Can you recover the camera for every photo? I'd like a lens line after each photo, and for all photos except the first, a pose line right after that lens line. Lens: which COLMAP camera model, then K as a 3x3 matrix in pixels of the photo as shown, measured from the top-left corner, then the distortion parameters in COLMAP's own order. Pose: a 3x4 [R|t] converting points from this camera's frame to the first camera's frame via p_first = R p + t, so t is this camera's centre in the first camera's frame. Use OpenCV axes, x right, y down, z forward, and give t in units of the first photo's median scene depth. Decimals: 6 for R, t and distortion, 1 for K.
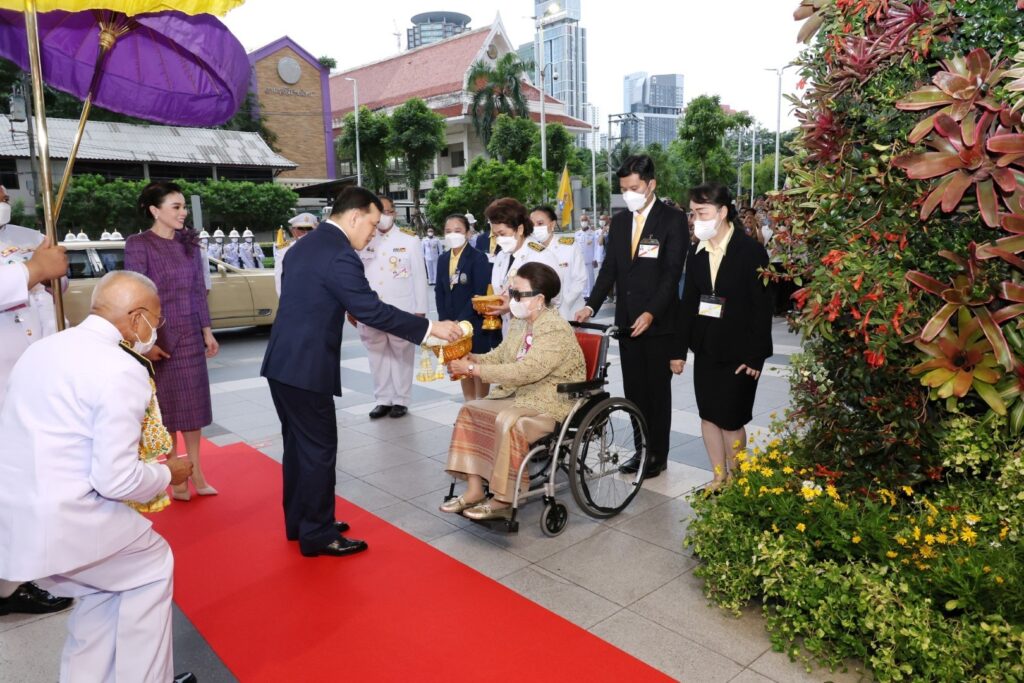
lens RADIAL K [[697.5, 0, 512.0], [0, 697.5, 341.5], [0, 0, 1]] dist [0.021037, 0.001891]
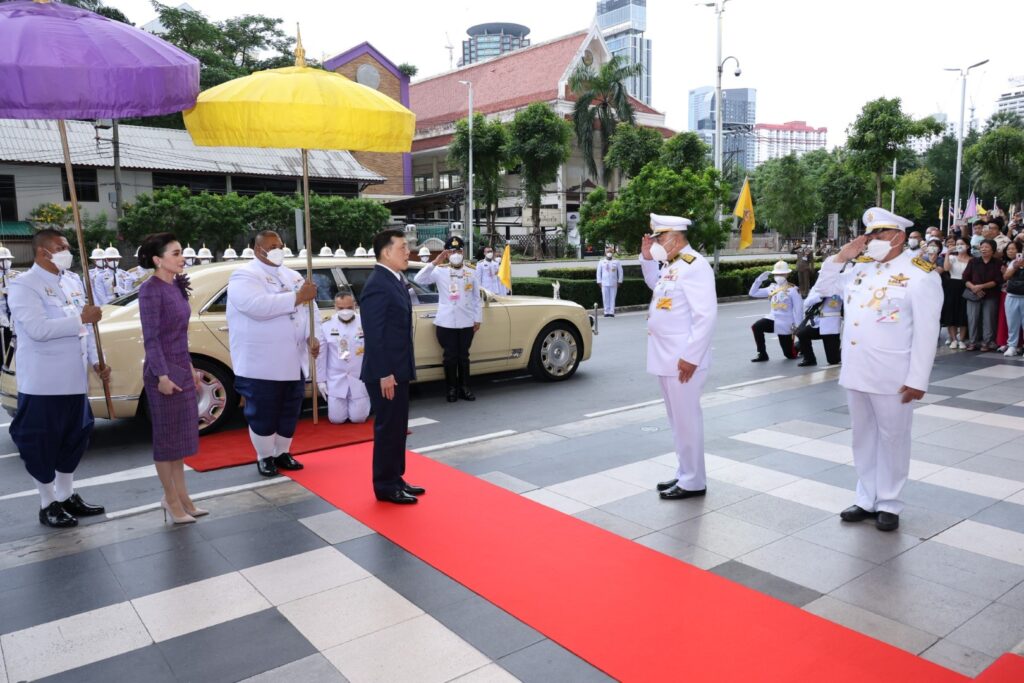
lens RADIAL K [[743.7, 0, 512.0], [0, 743.7, 341.5], [0, 0, 1]] dist [0.025213, 0.001755]
pose [[0.998391, 0.018853, -0.053488, -0.096510], [-0.020996, 0.998987, -0.039800, -0.006569], [0.052683, 0.040859, 0.997775, 0.057930]]
